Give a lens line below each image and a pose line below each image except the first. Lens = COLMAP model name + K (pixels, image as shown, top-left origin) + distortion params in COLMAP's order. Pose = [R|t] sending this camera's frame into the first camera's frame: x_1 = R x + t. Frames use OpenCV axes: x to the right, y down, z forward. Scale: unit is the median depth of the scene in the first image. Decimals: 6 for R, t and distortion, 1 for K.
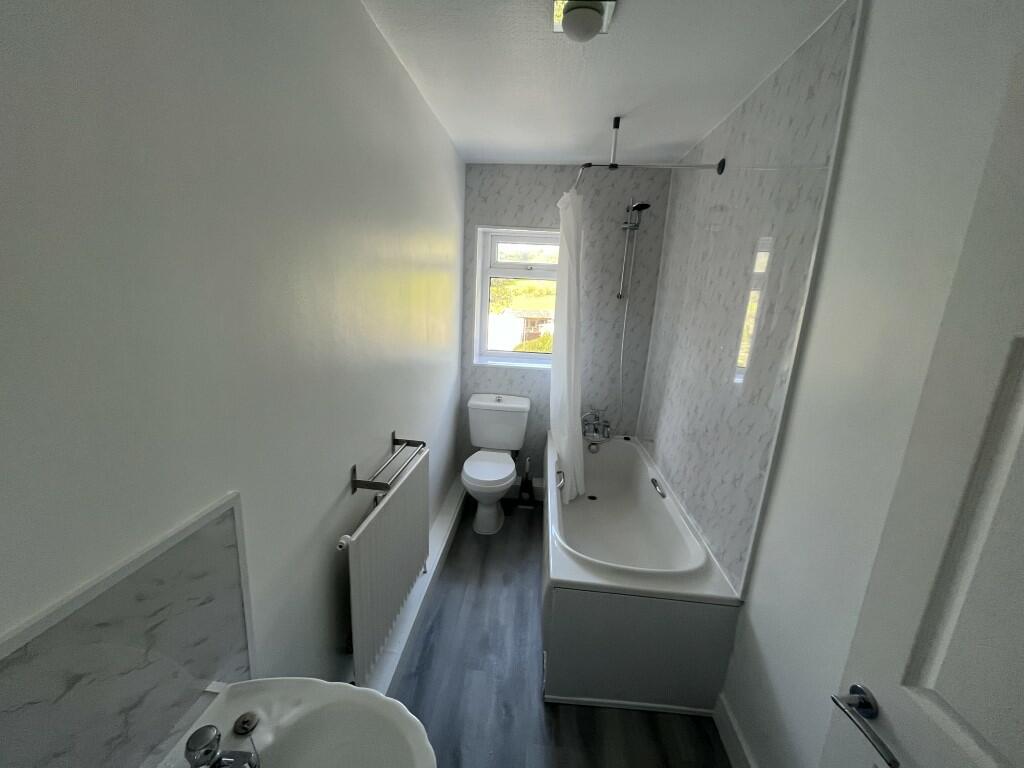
lens RADIAL K [[415.4, 0, 501.5], [0, 415.4, 386.4], [0, 0, 1]] dist [-0.002089, 0.000071]
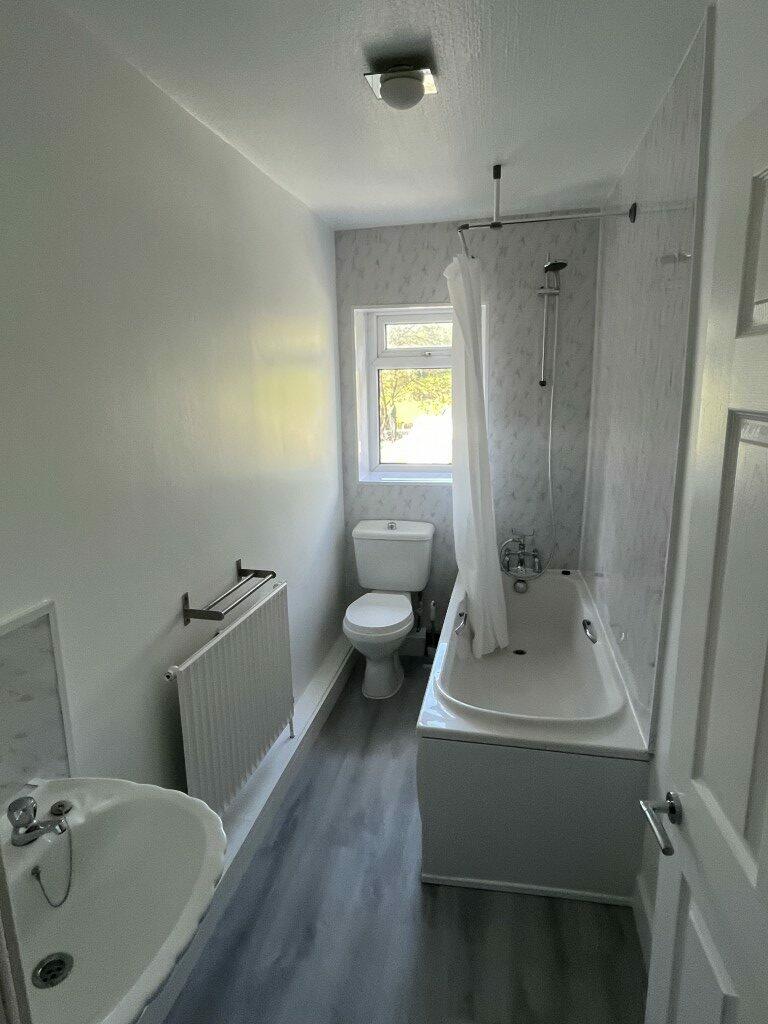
lens RADIAL K [[614.8, 0, 384.0], [0, 614.8, 512.0], [0, 0, 1]] dist [0.000264, -0.001328]
pose [[0.991095, -0.039544, -0.127150, 0.142684], [0.037059, 0.999074, -0.021853, 0.033479], [0.127897, 0.016946, 0.991643, -0.156555]]
